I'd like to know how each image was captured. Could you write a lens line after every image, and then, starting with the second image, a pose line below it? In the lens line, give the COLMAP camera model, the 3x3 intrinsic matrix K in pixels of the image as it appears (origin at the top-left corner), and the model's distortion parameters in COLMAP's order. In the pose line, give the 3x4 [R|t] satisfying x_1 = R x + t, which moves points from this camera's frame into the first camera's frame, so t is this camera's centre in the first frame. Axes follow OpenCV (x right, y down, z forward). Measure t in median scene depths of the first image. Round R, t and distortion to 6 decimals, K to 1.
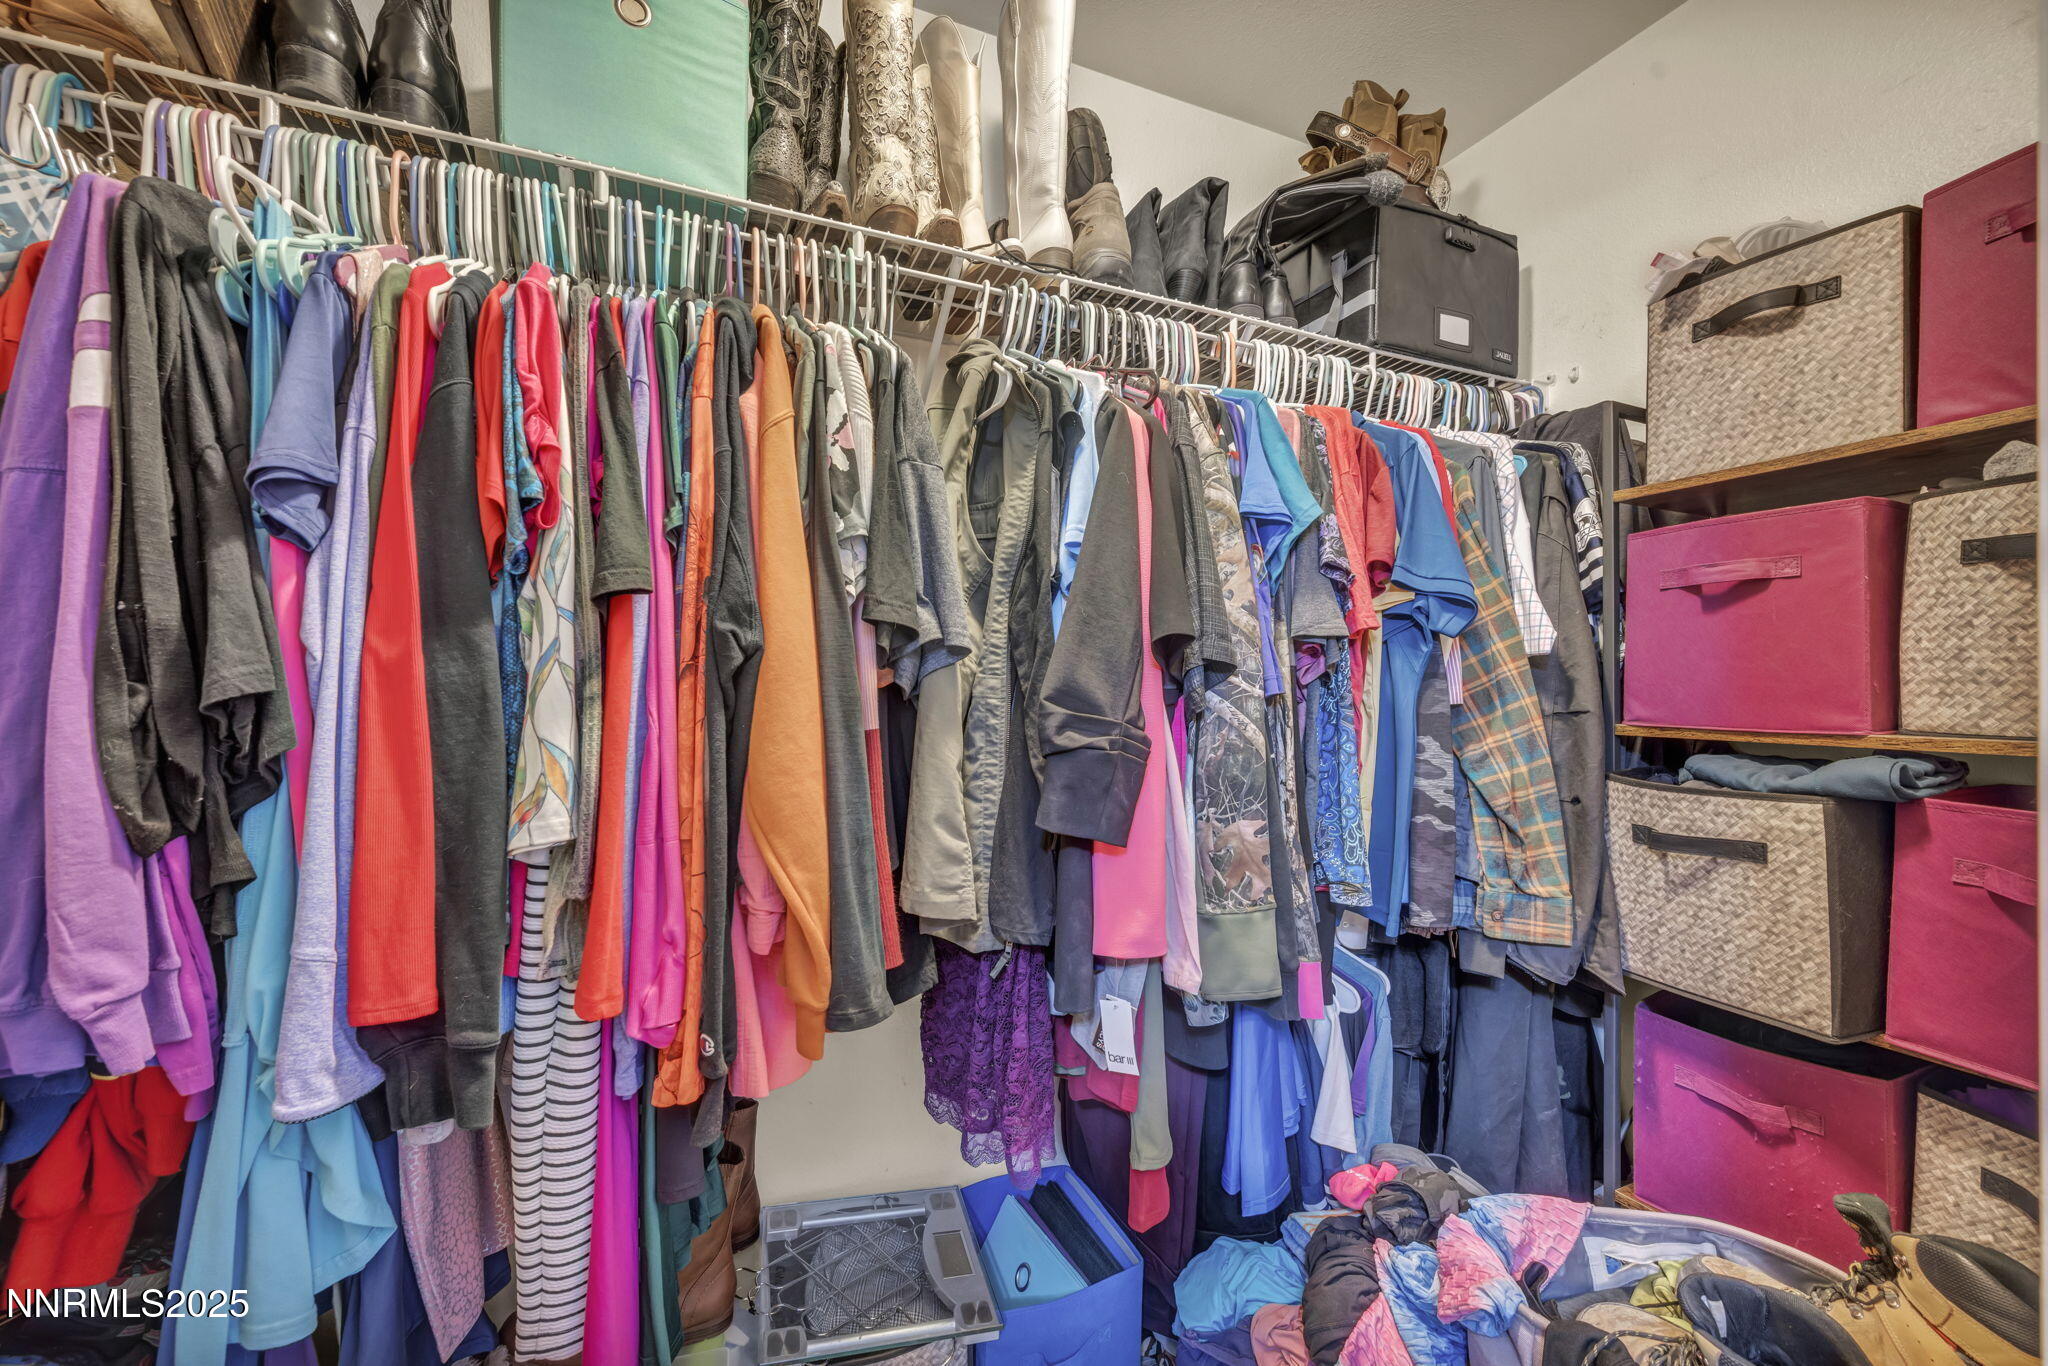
lens RADIAL K [[806.3, 0, 1024.0], [0, 806.3, 683.0], [0, 0, 1]] dist [-0.000648, -0.000217]
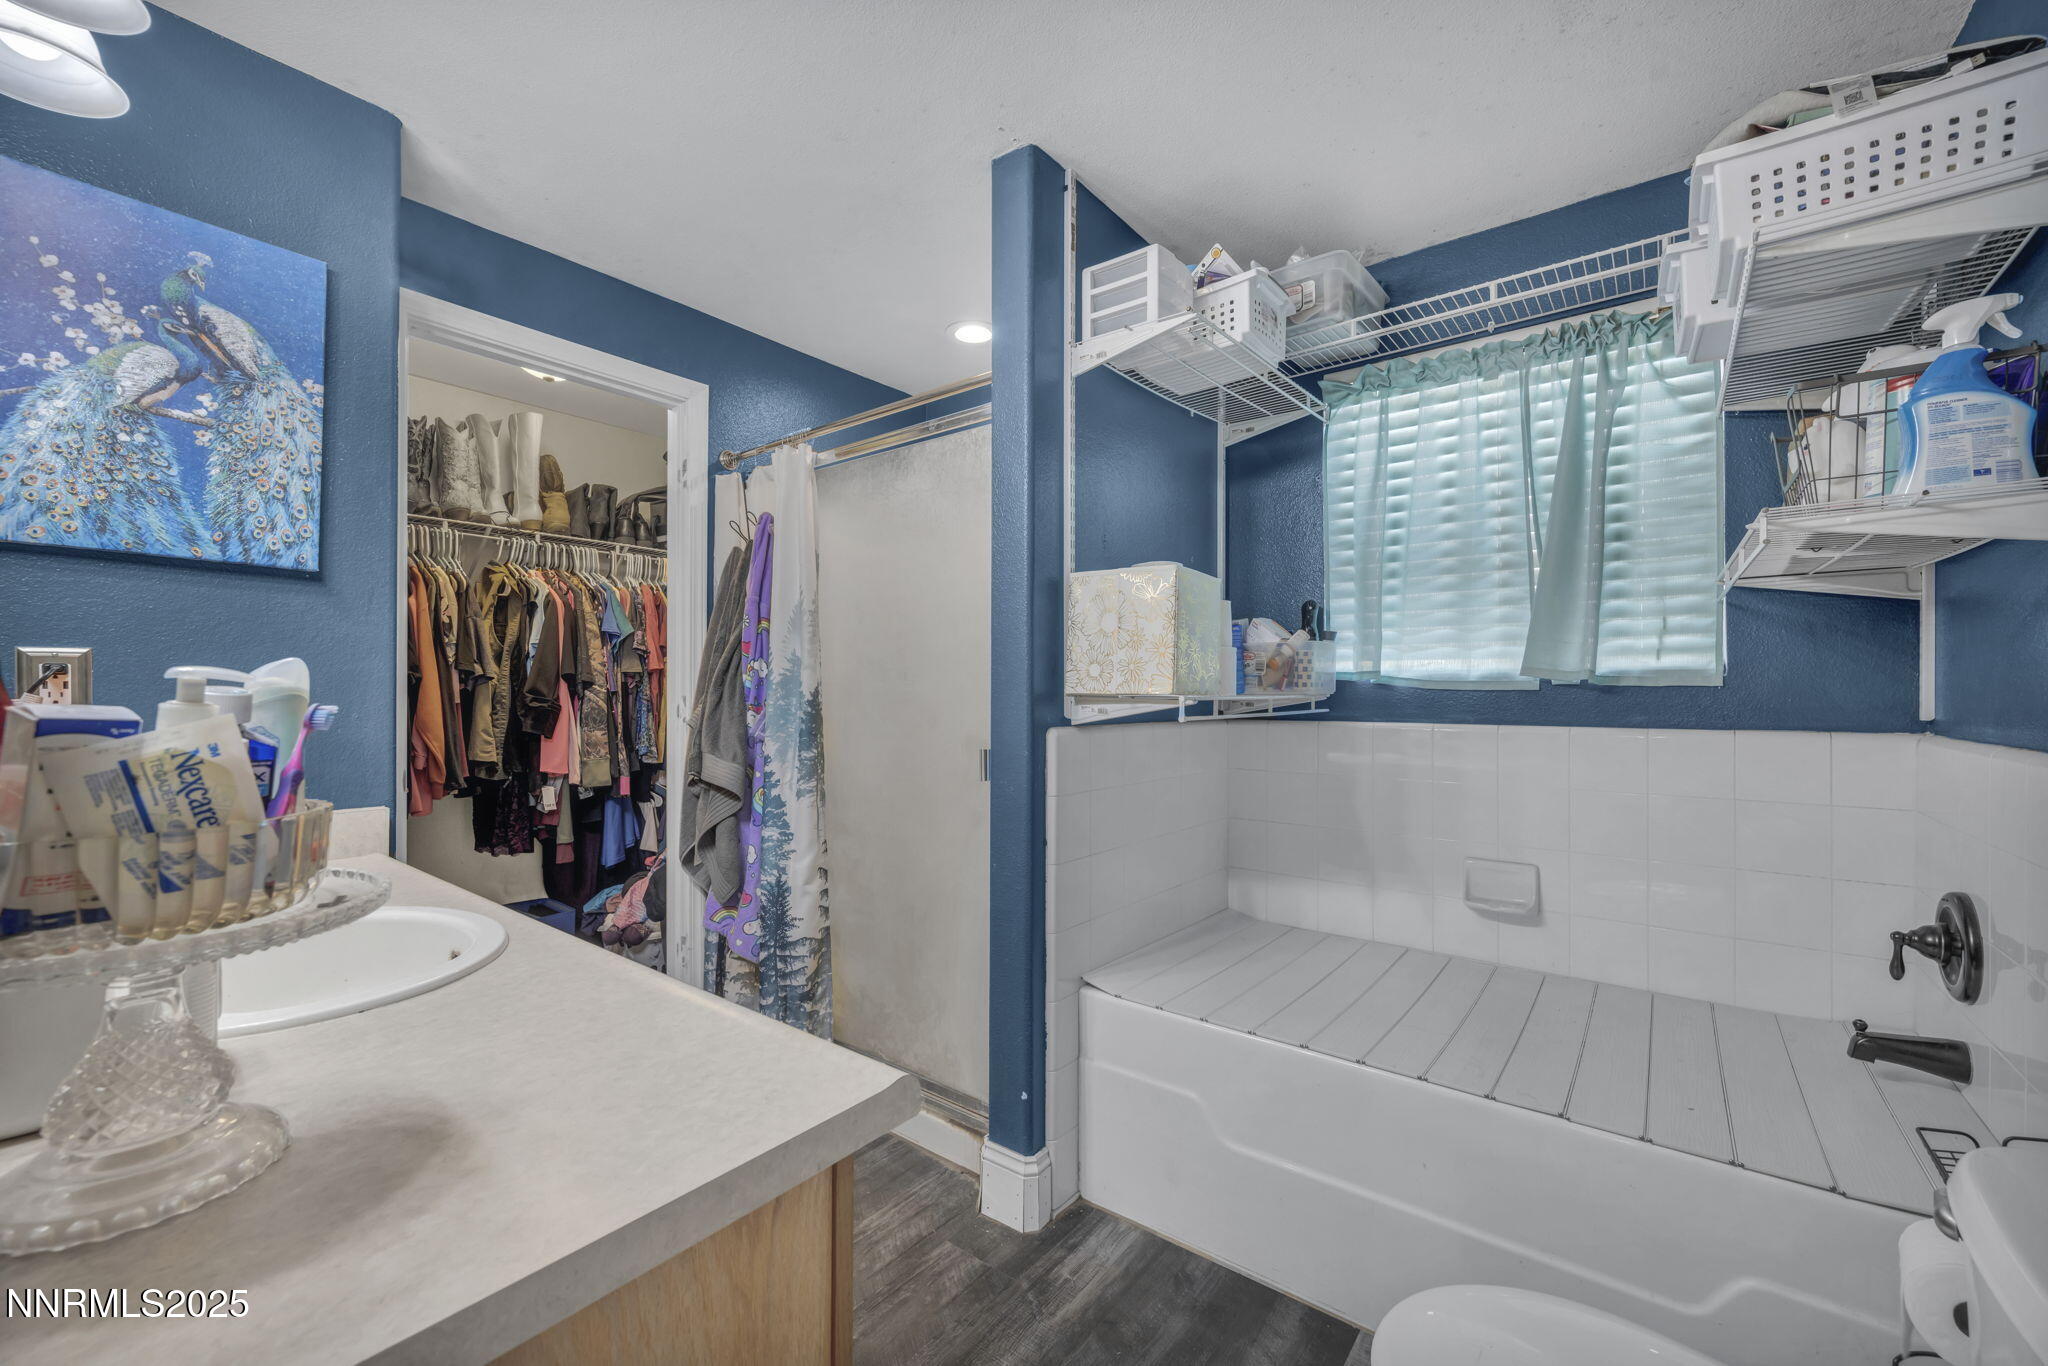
lens RADIAL K [[806.3, 0, 1024.0], [0, 806.3, 683.0], [0, 0, 1]] dist [-0.000648, -0.000217]
pose [[0.874259, -0.001675, 0.485457, 0.196577], [0.001453, 0.999999, 0.000834, -0.018418], [-0.485458, -0.000023, 0.874260, -2.539756]]
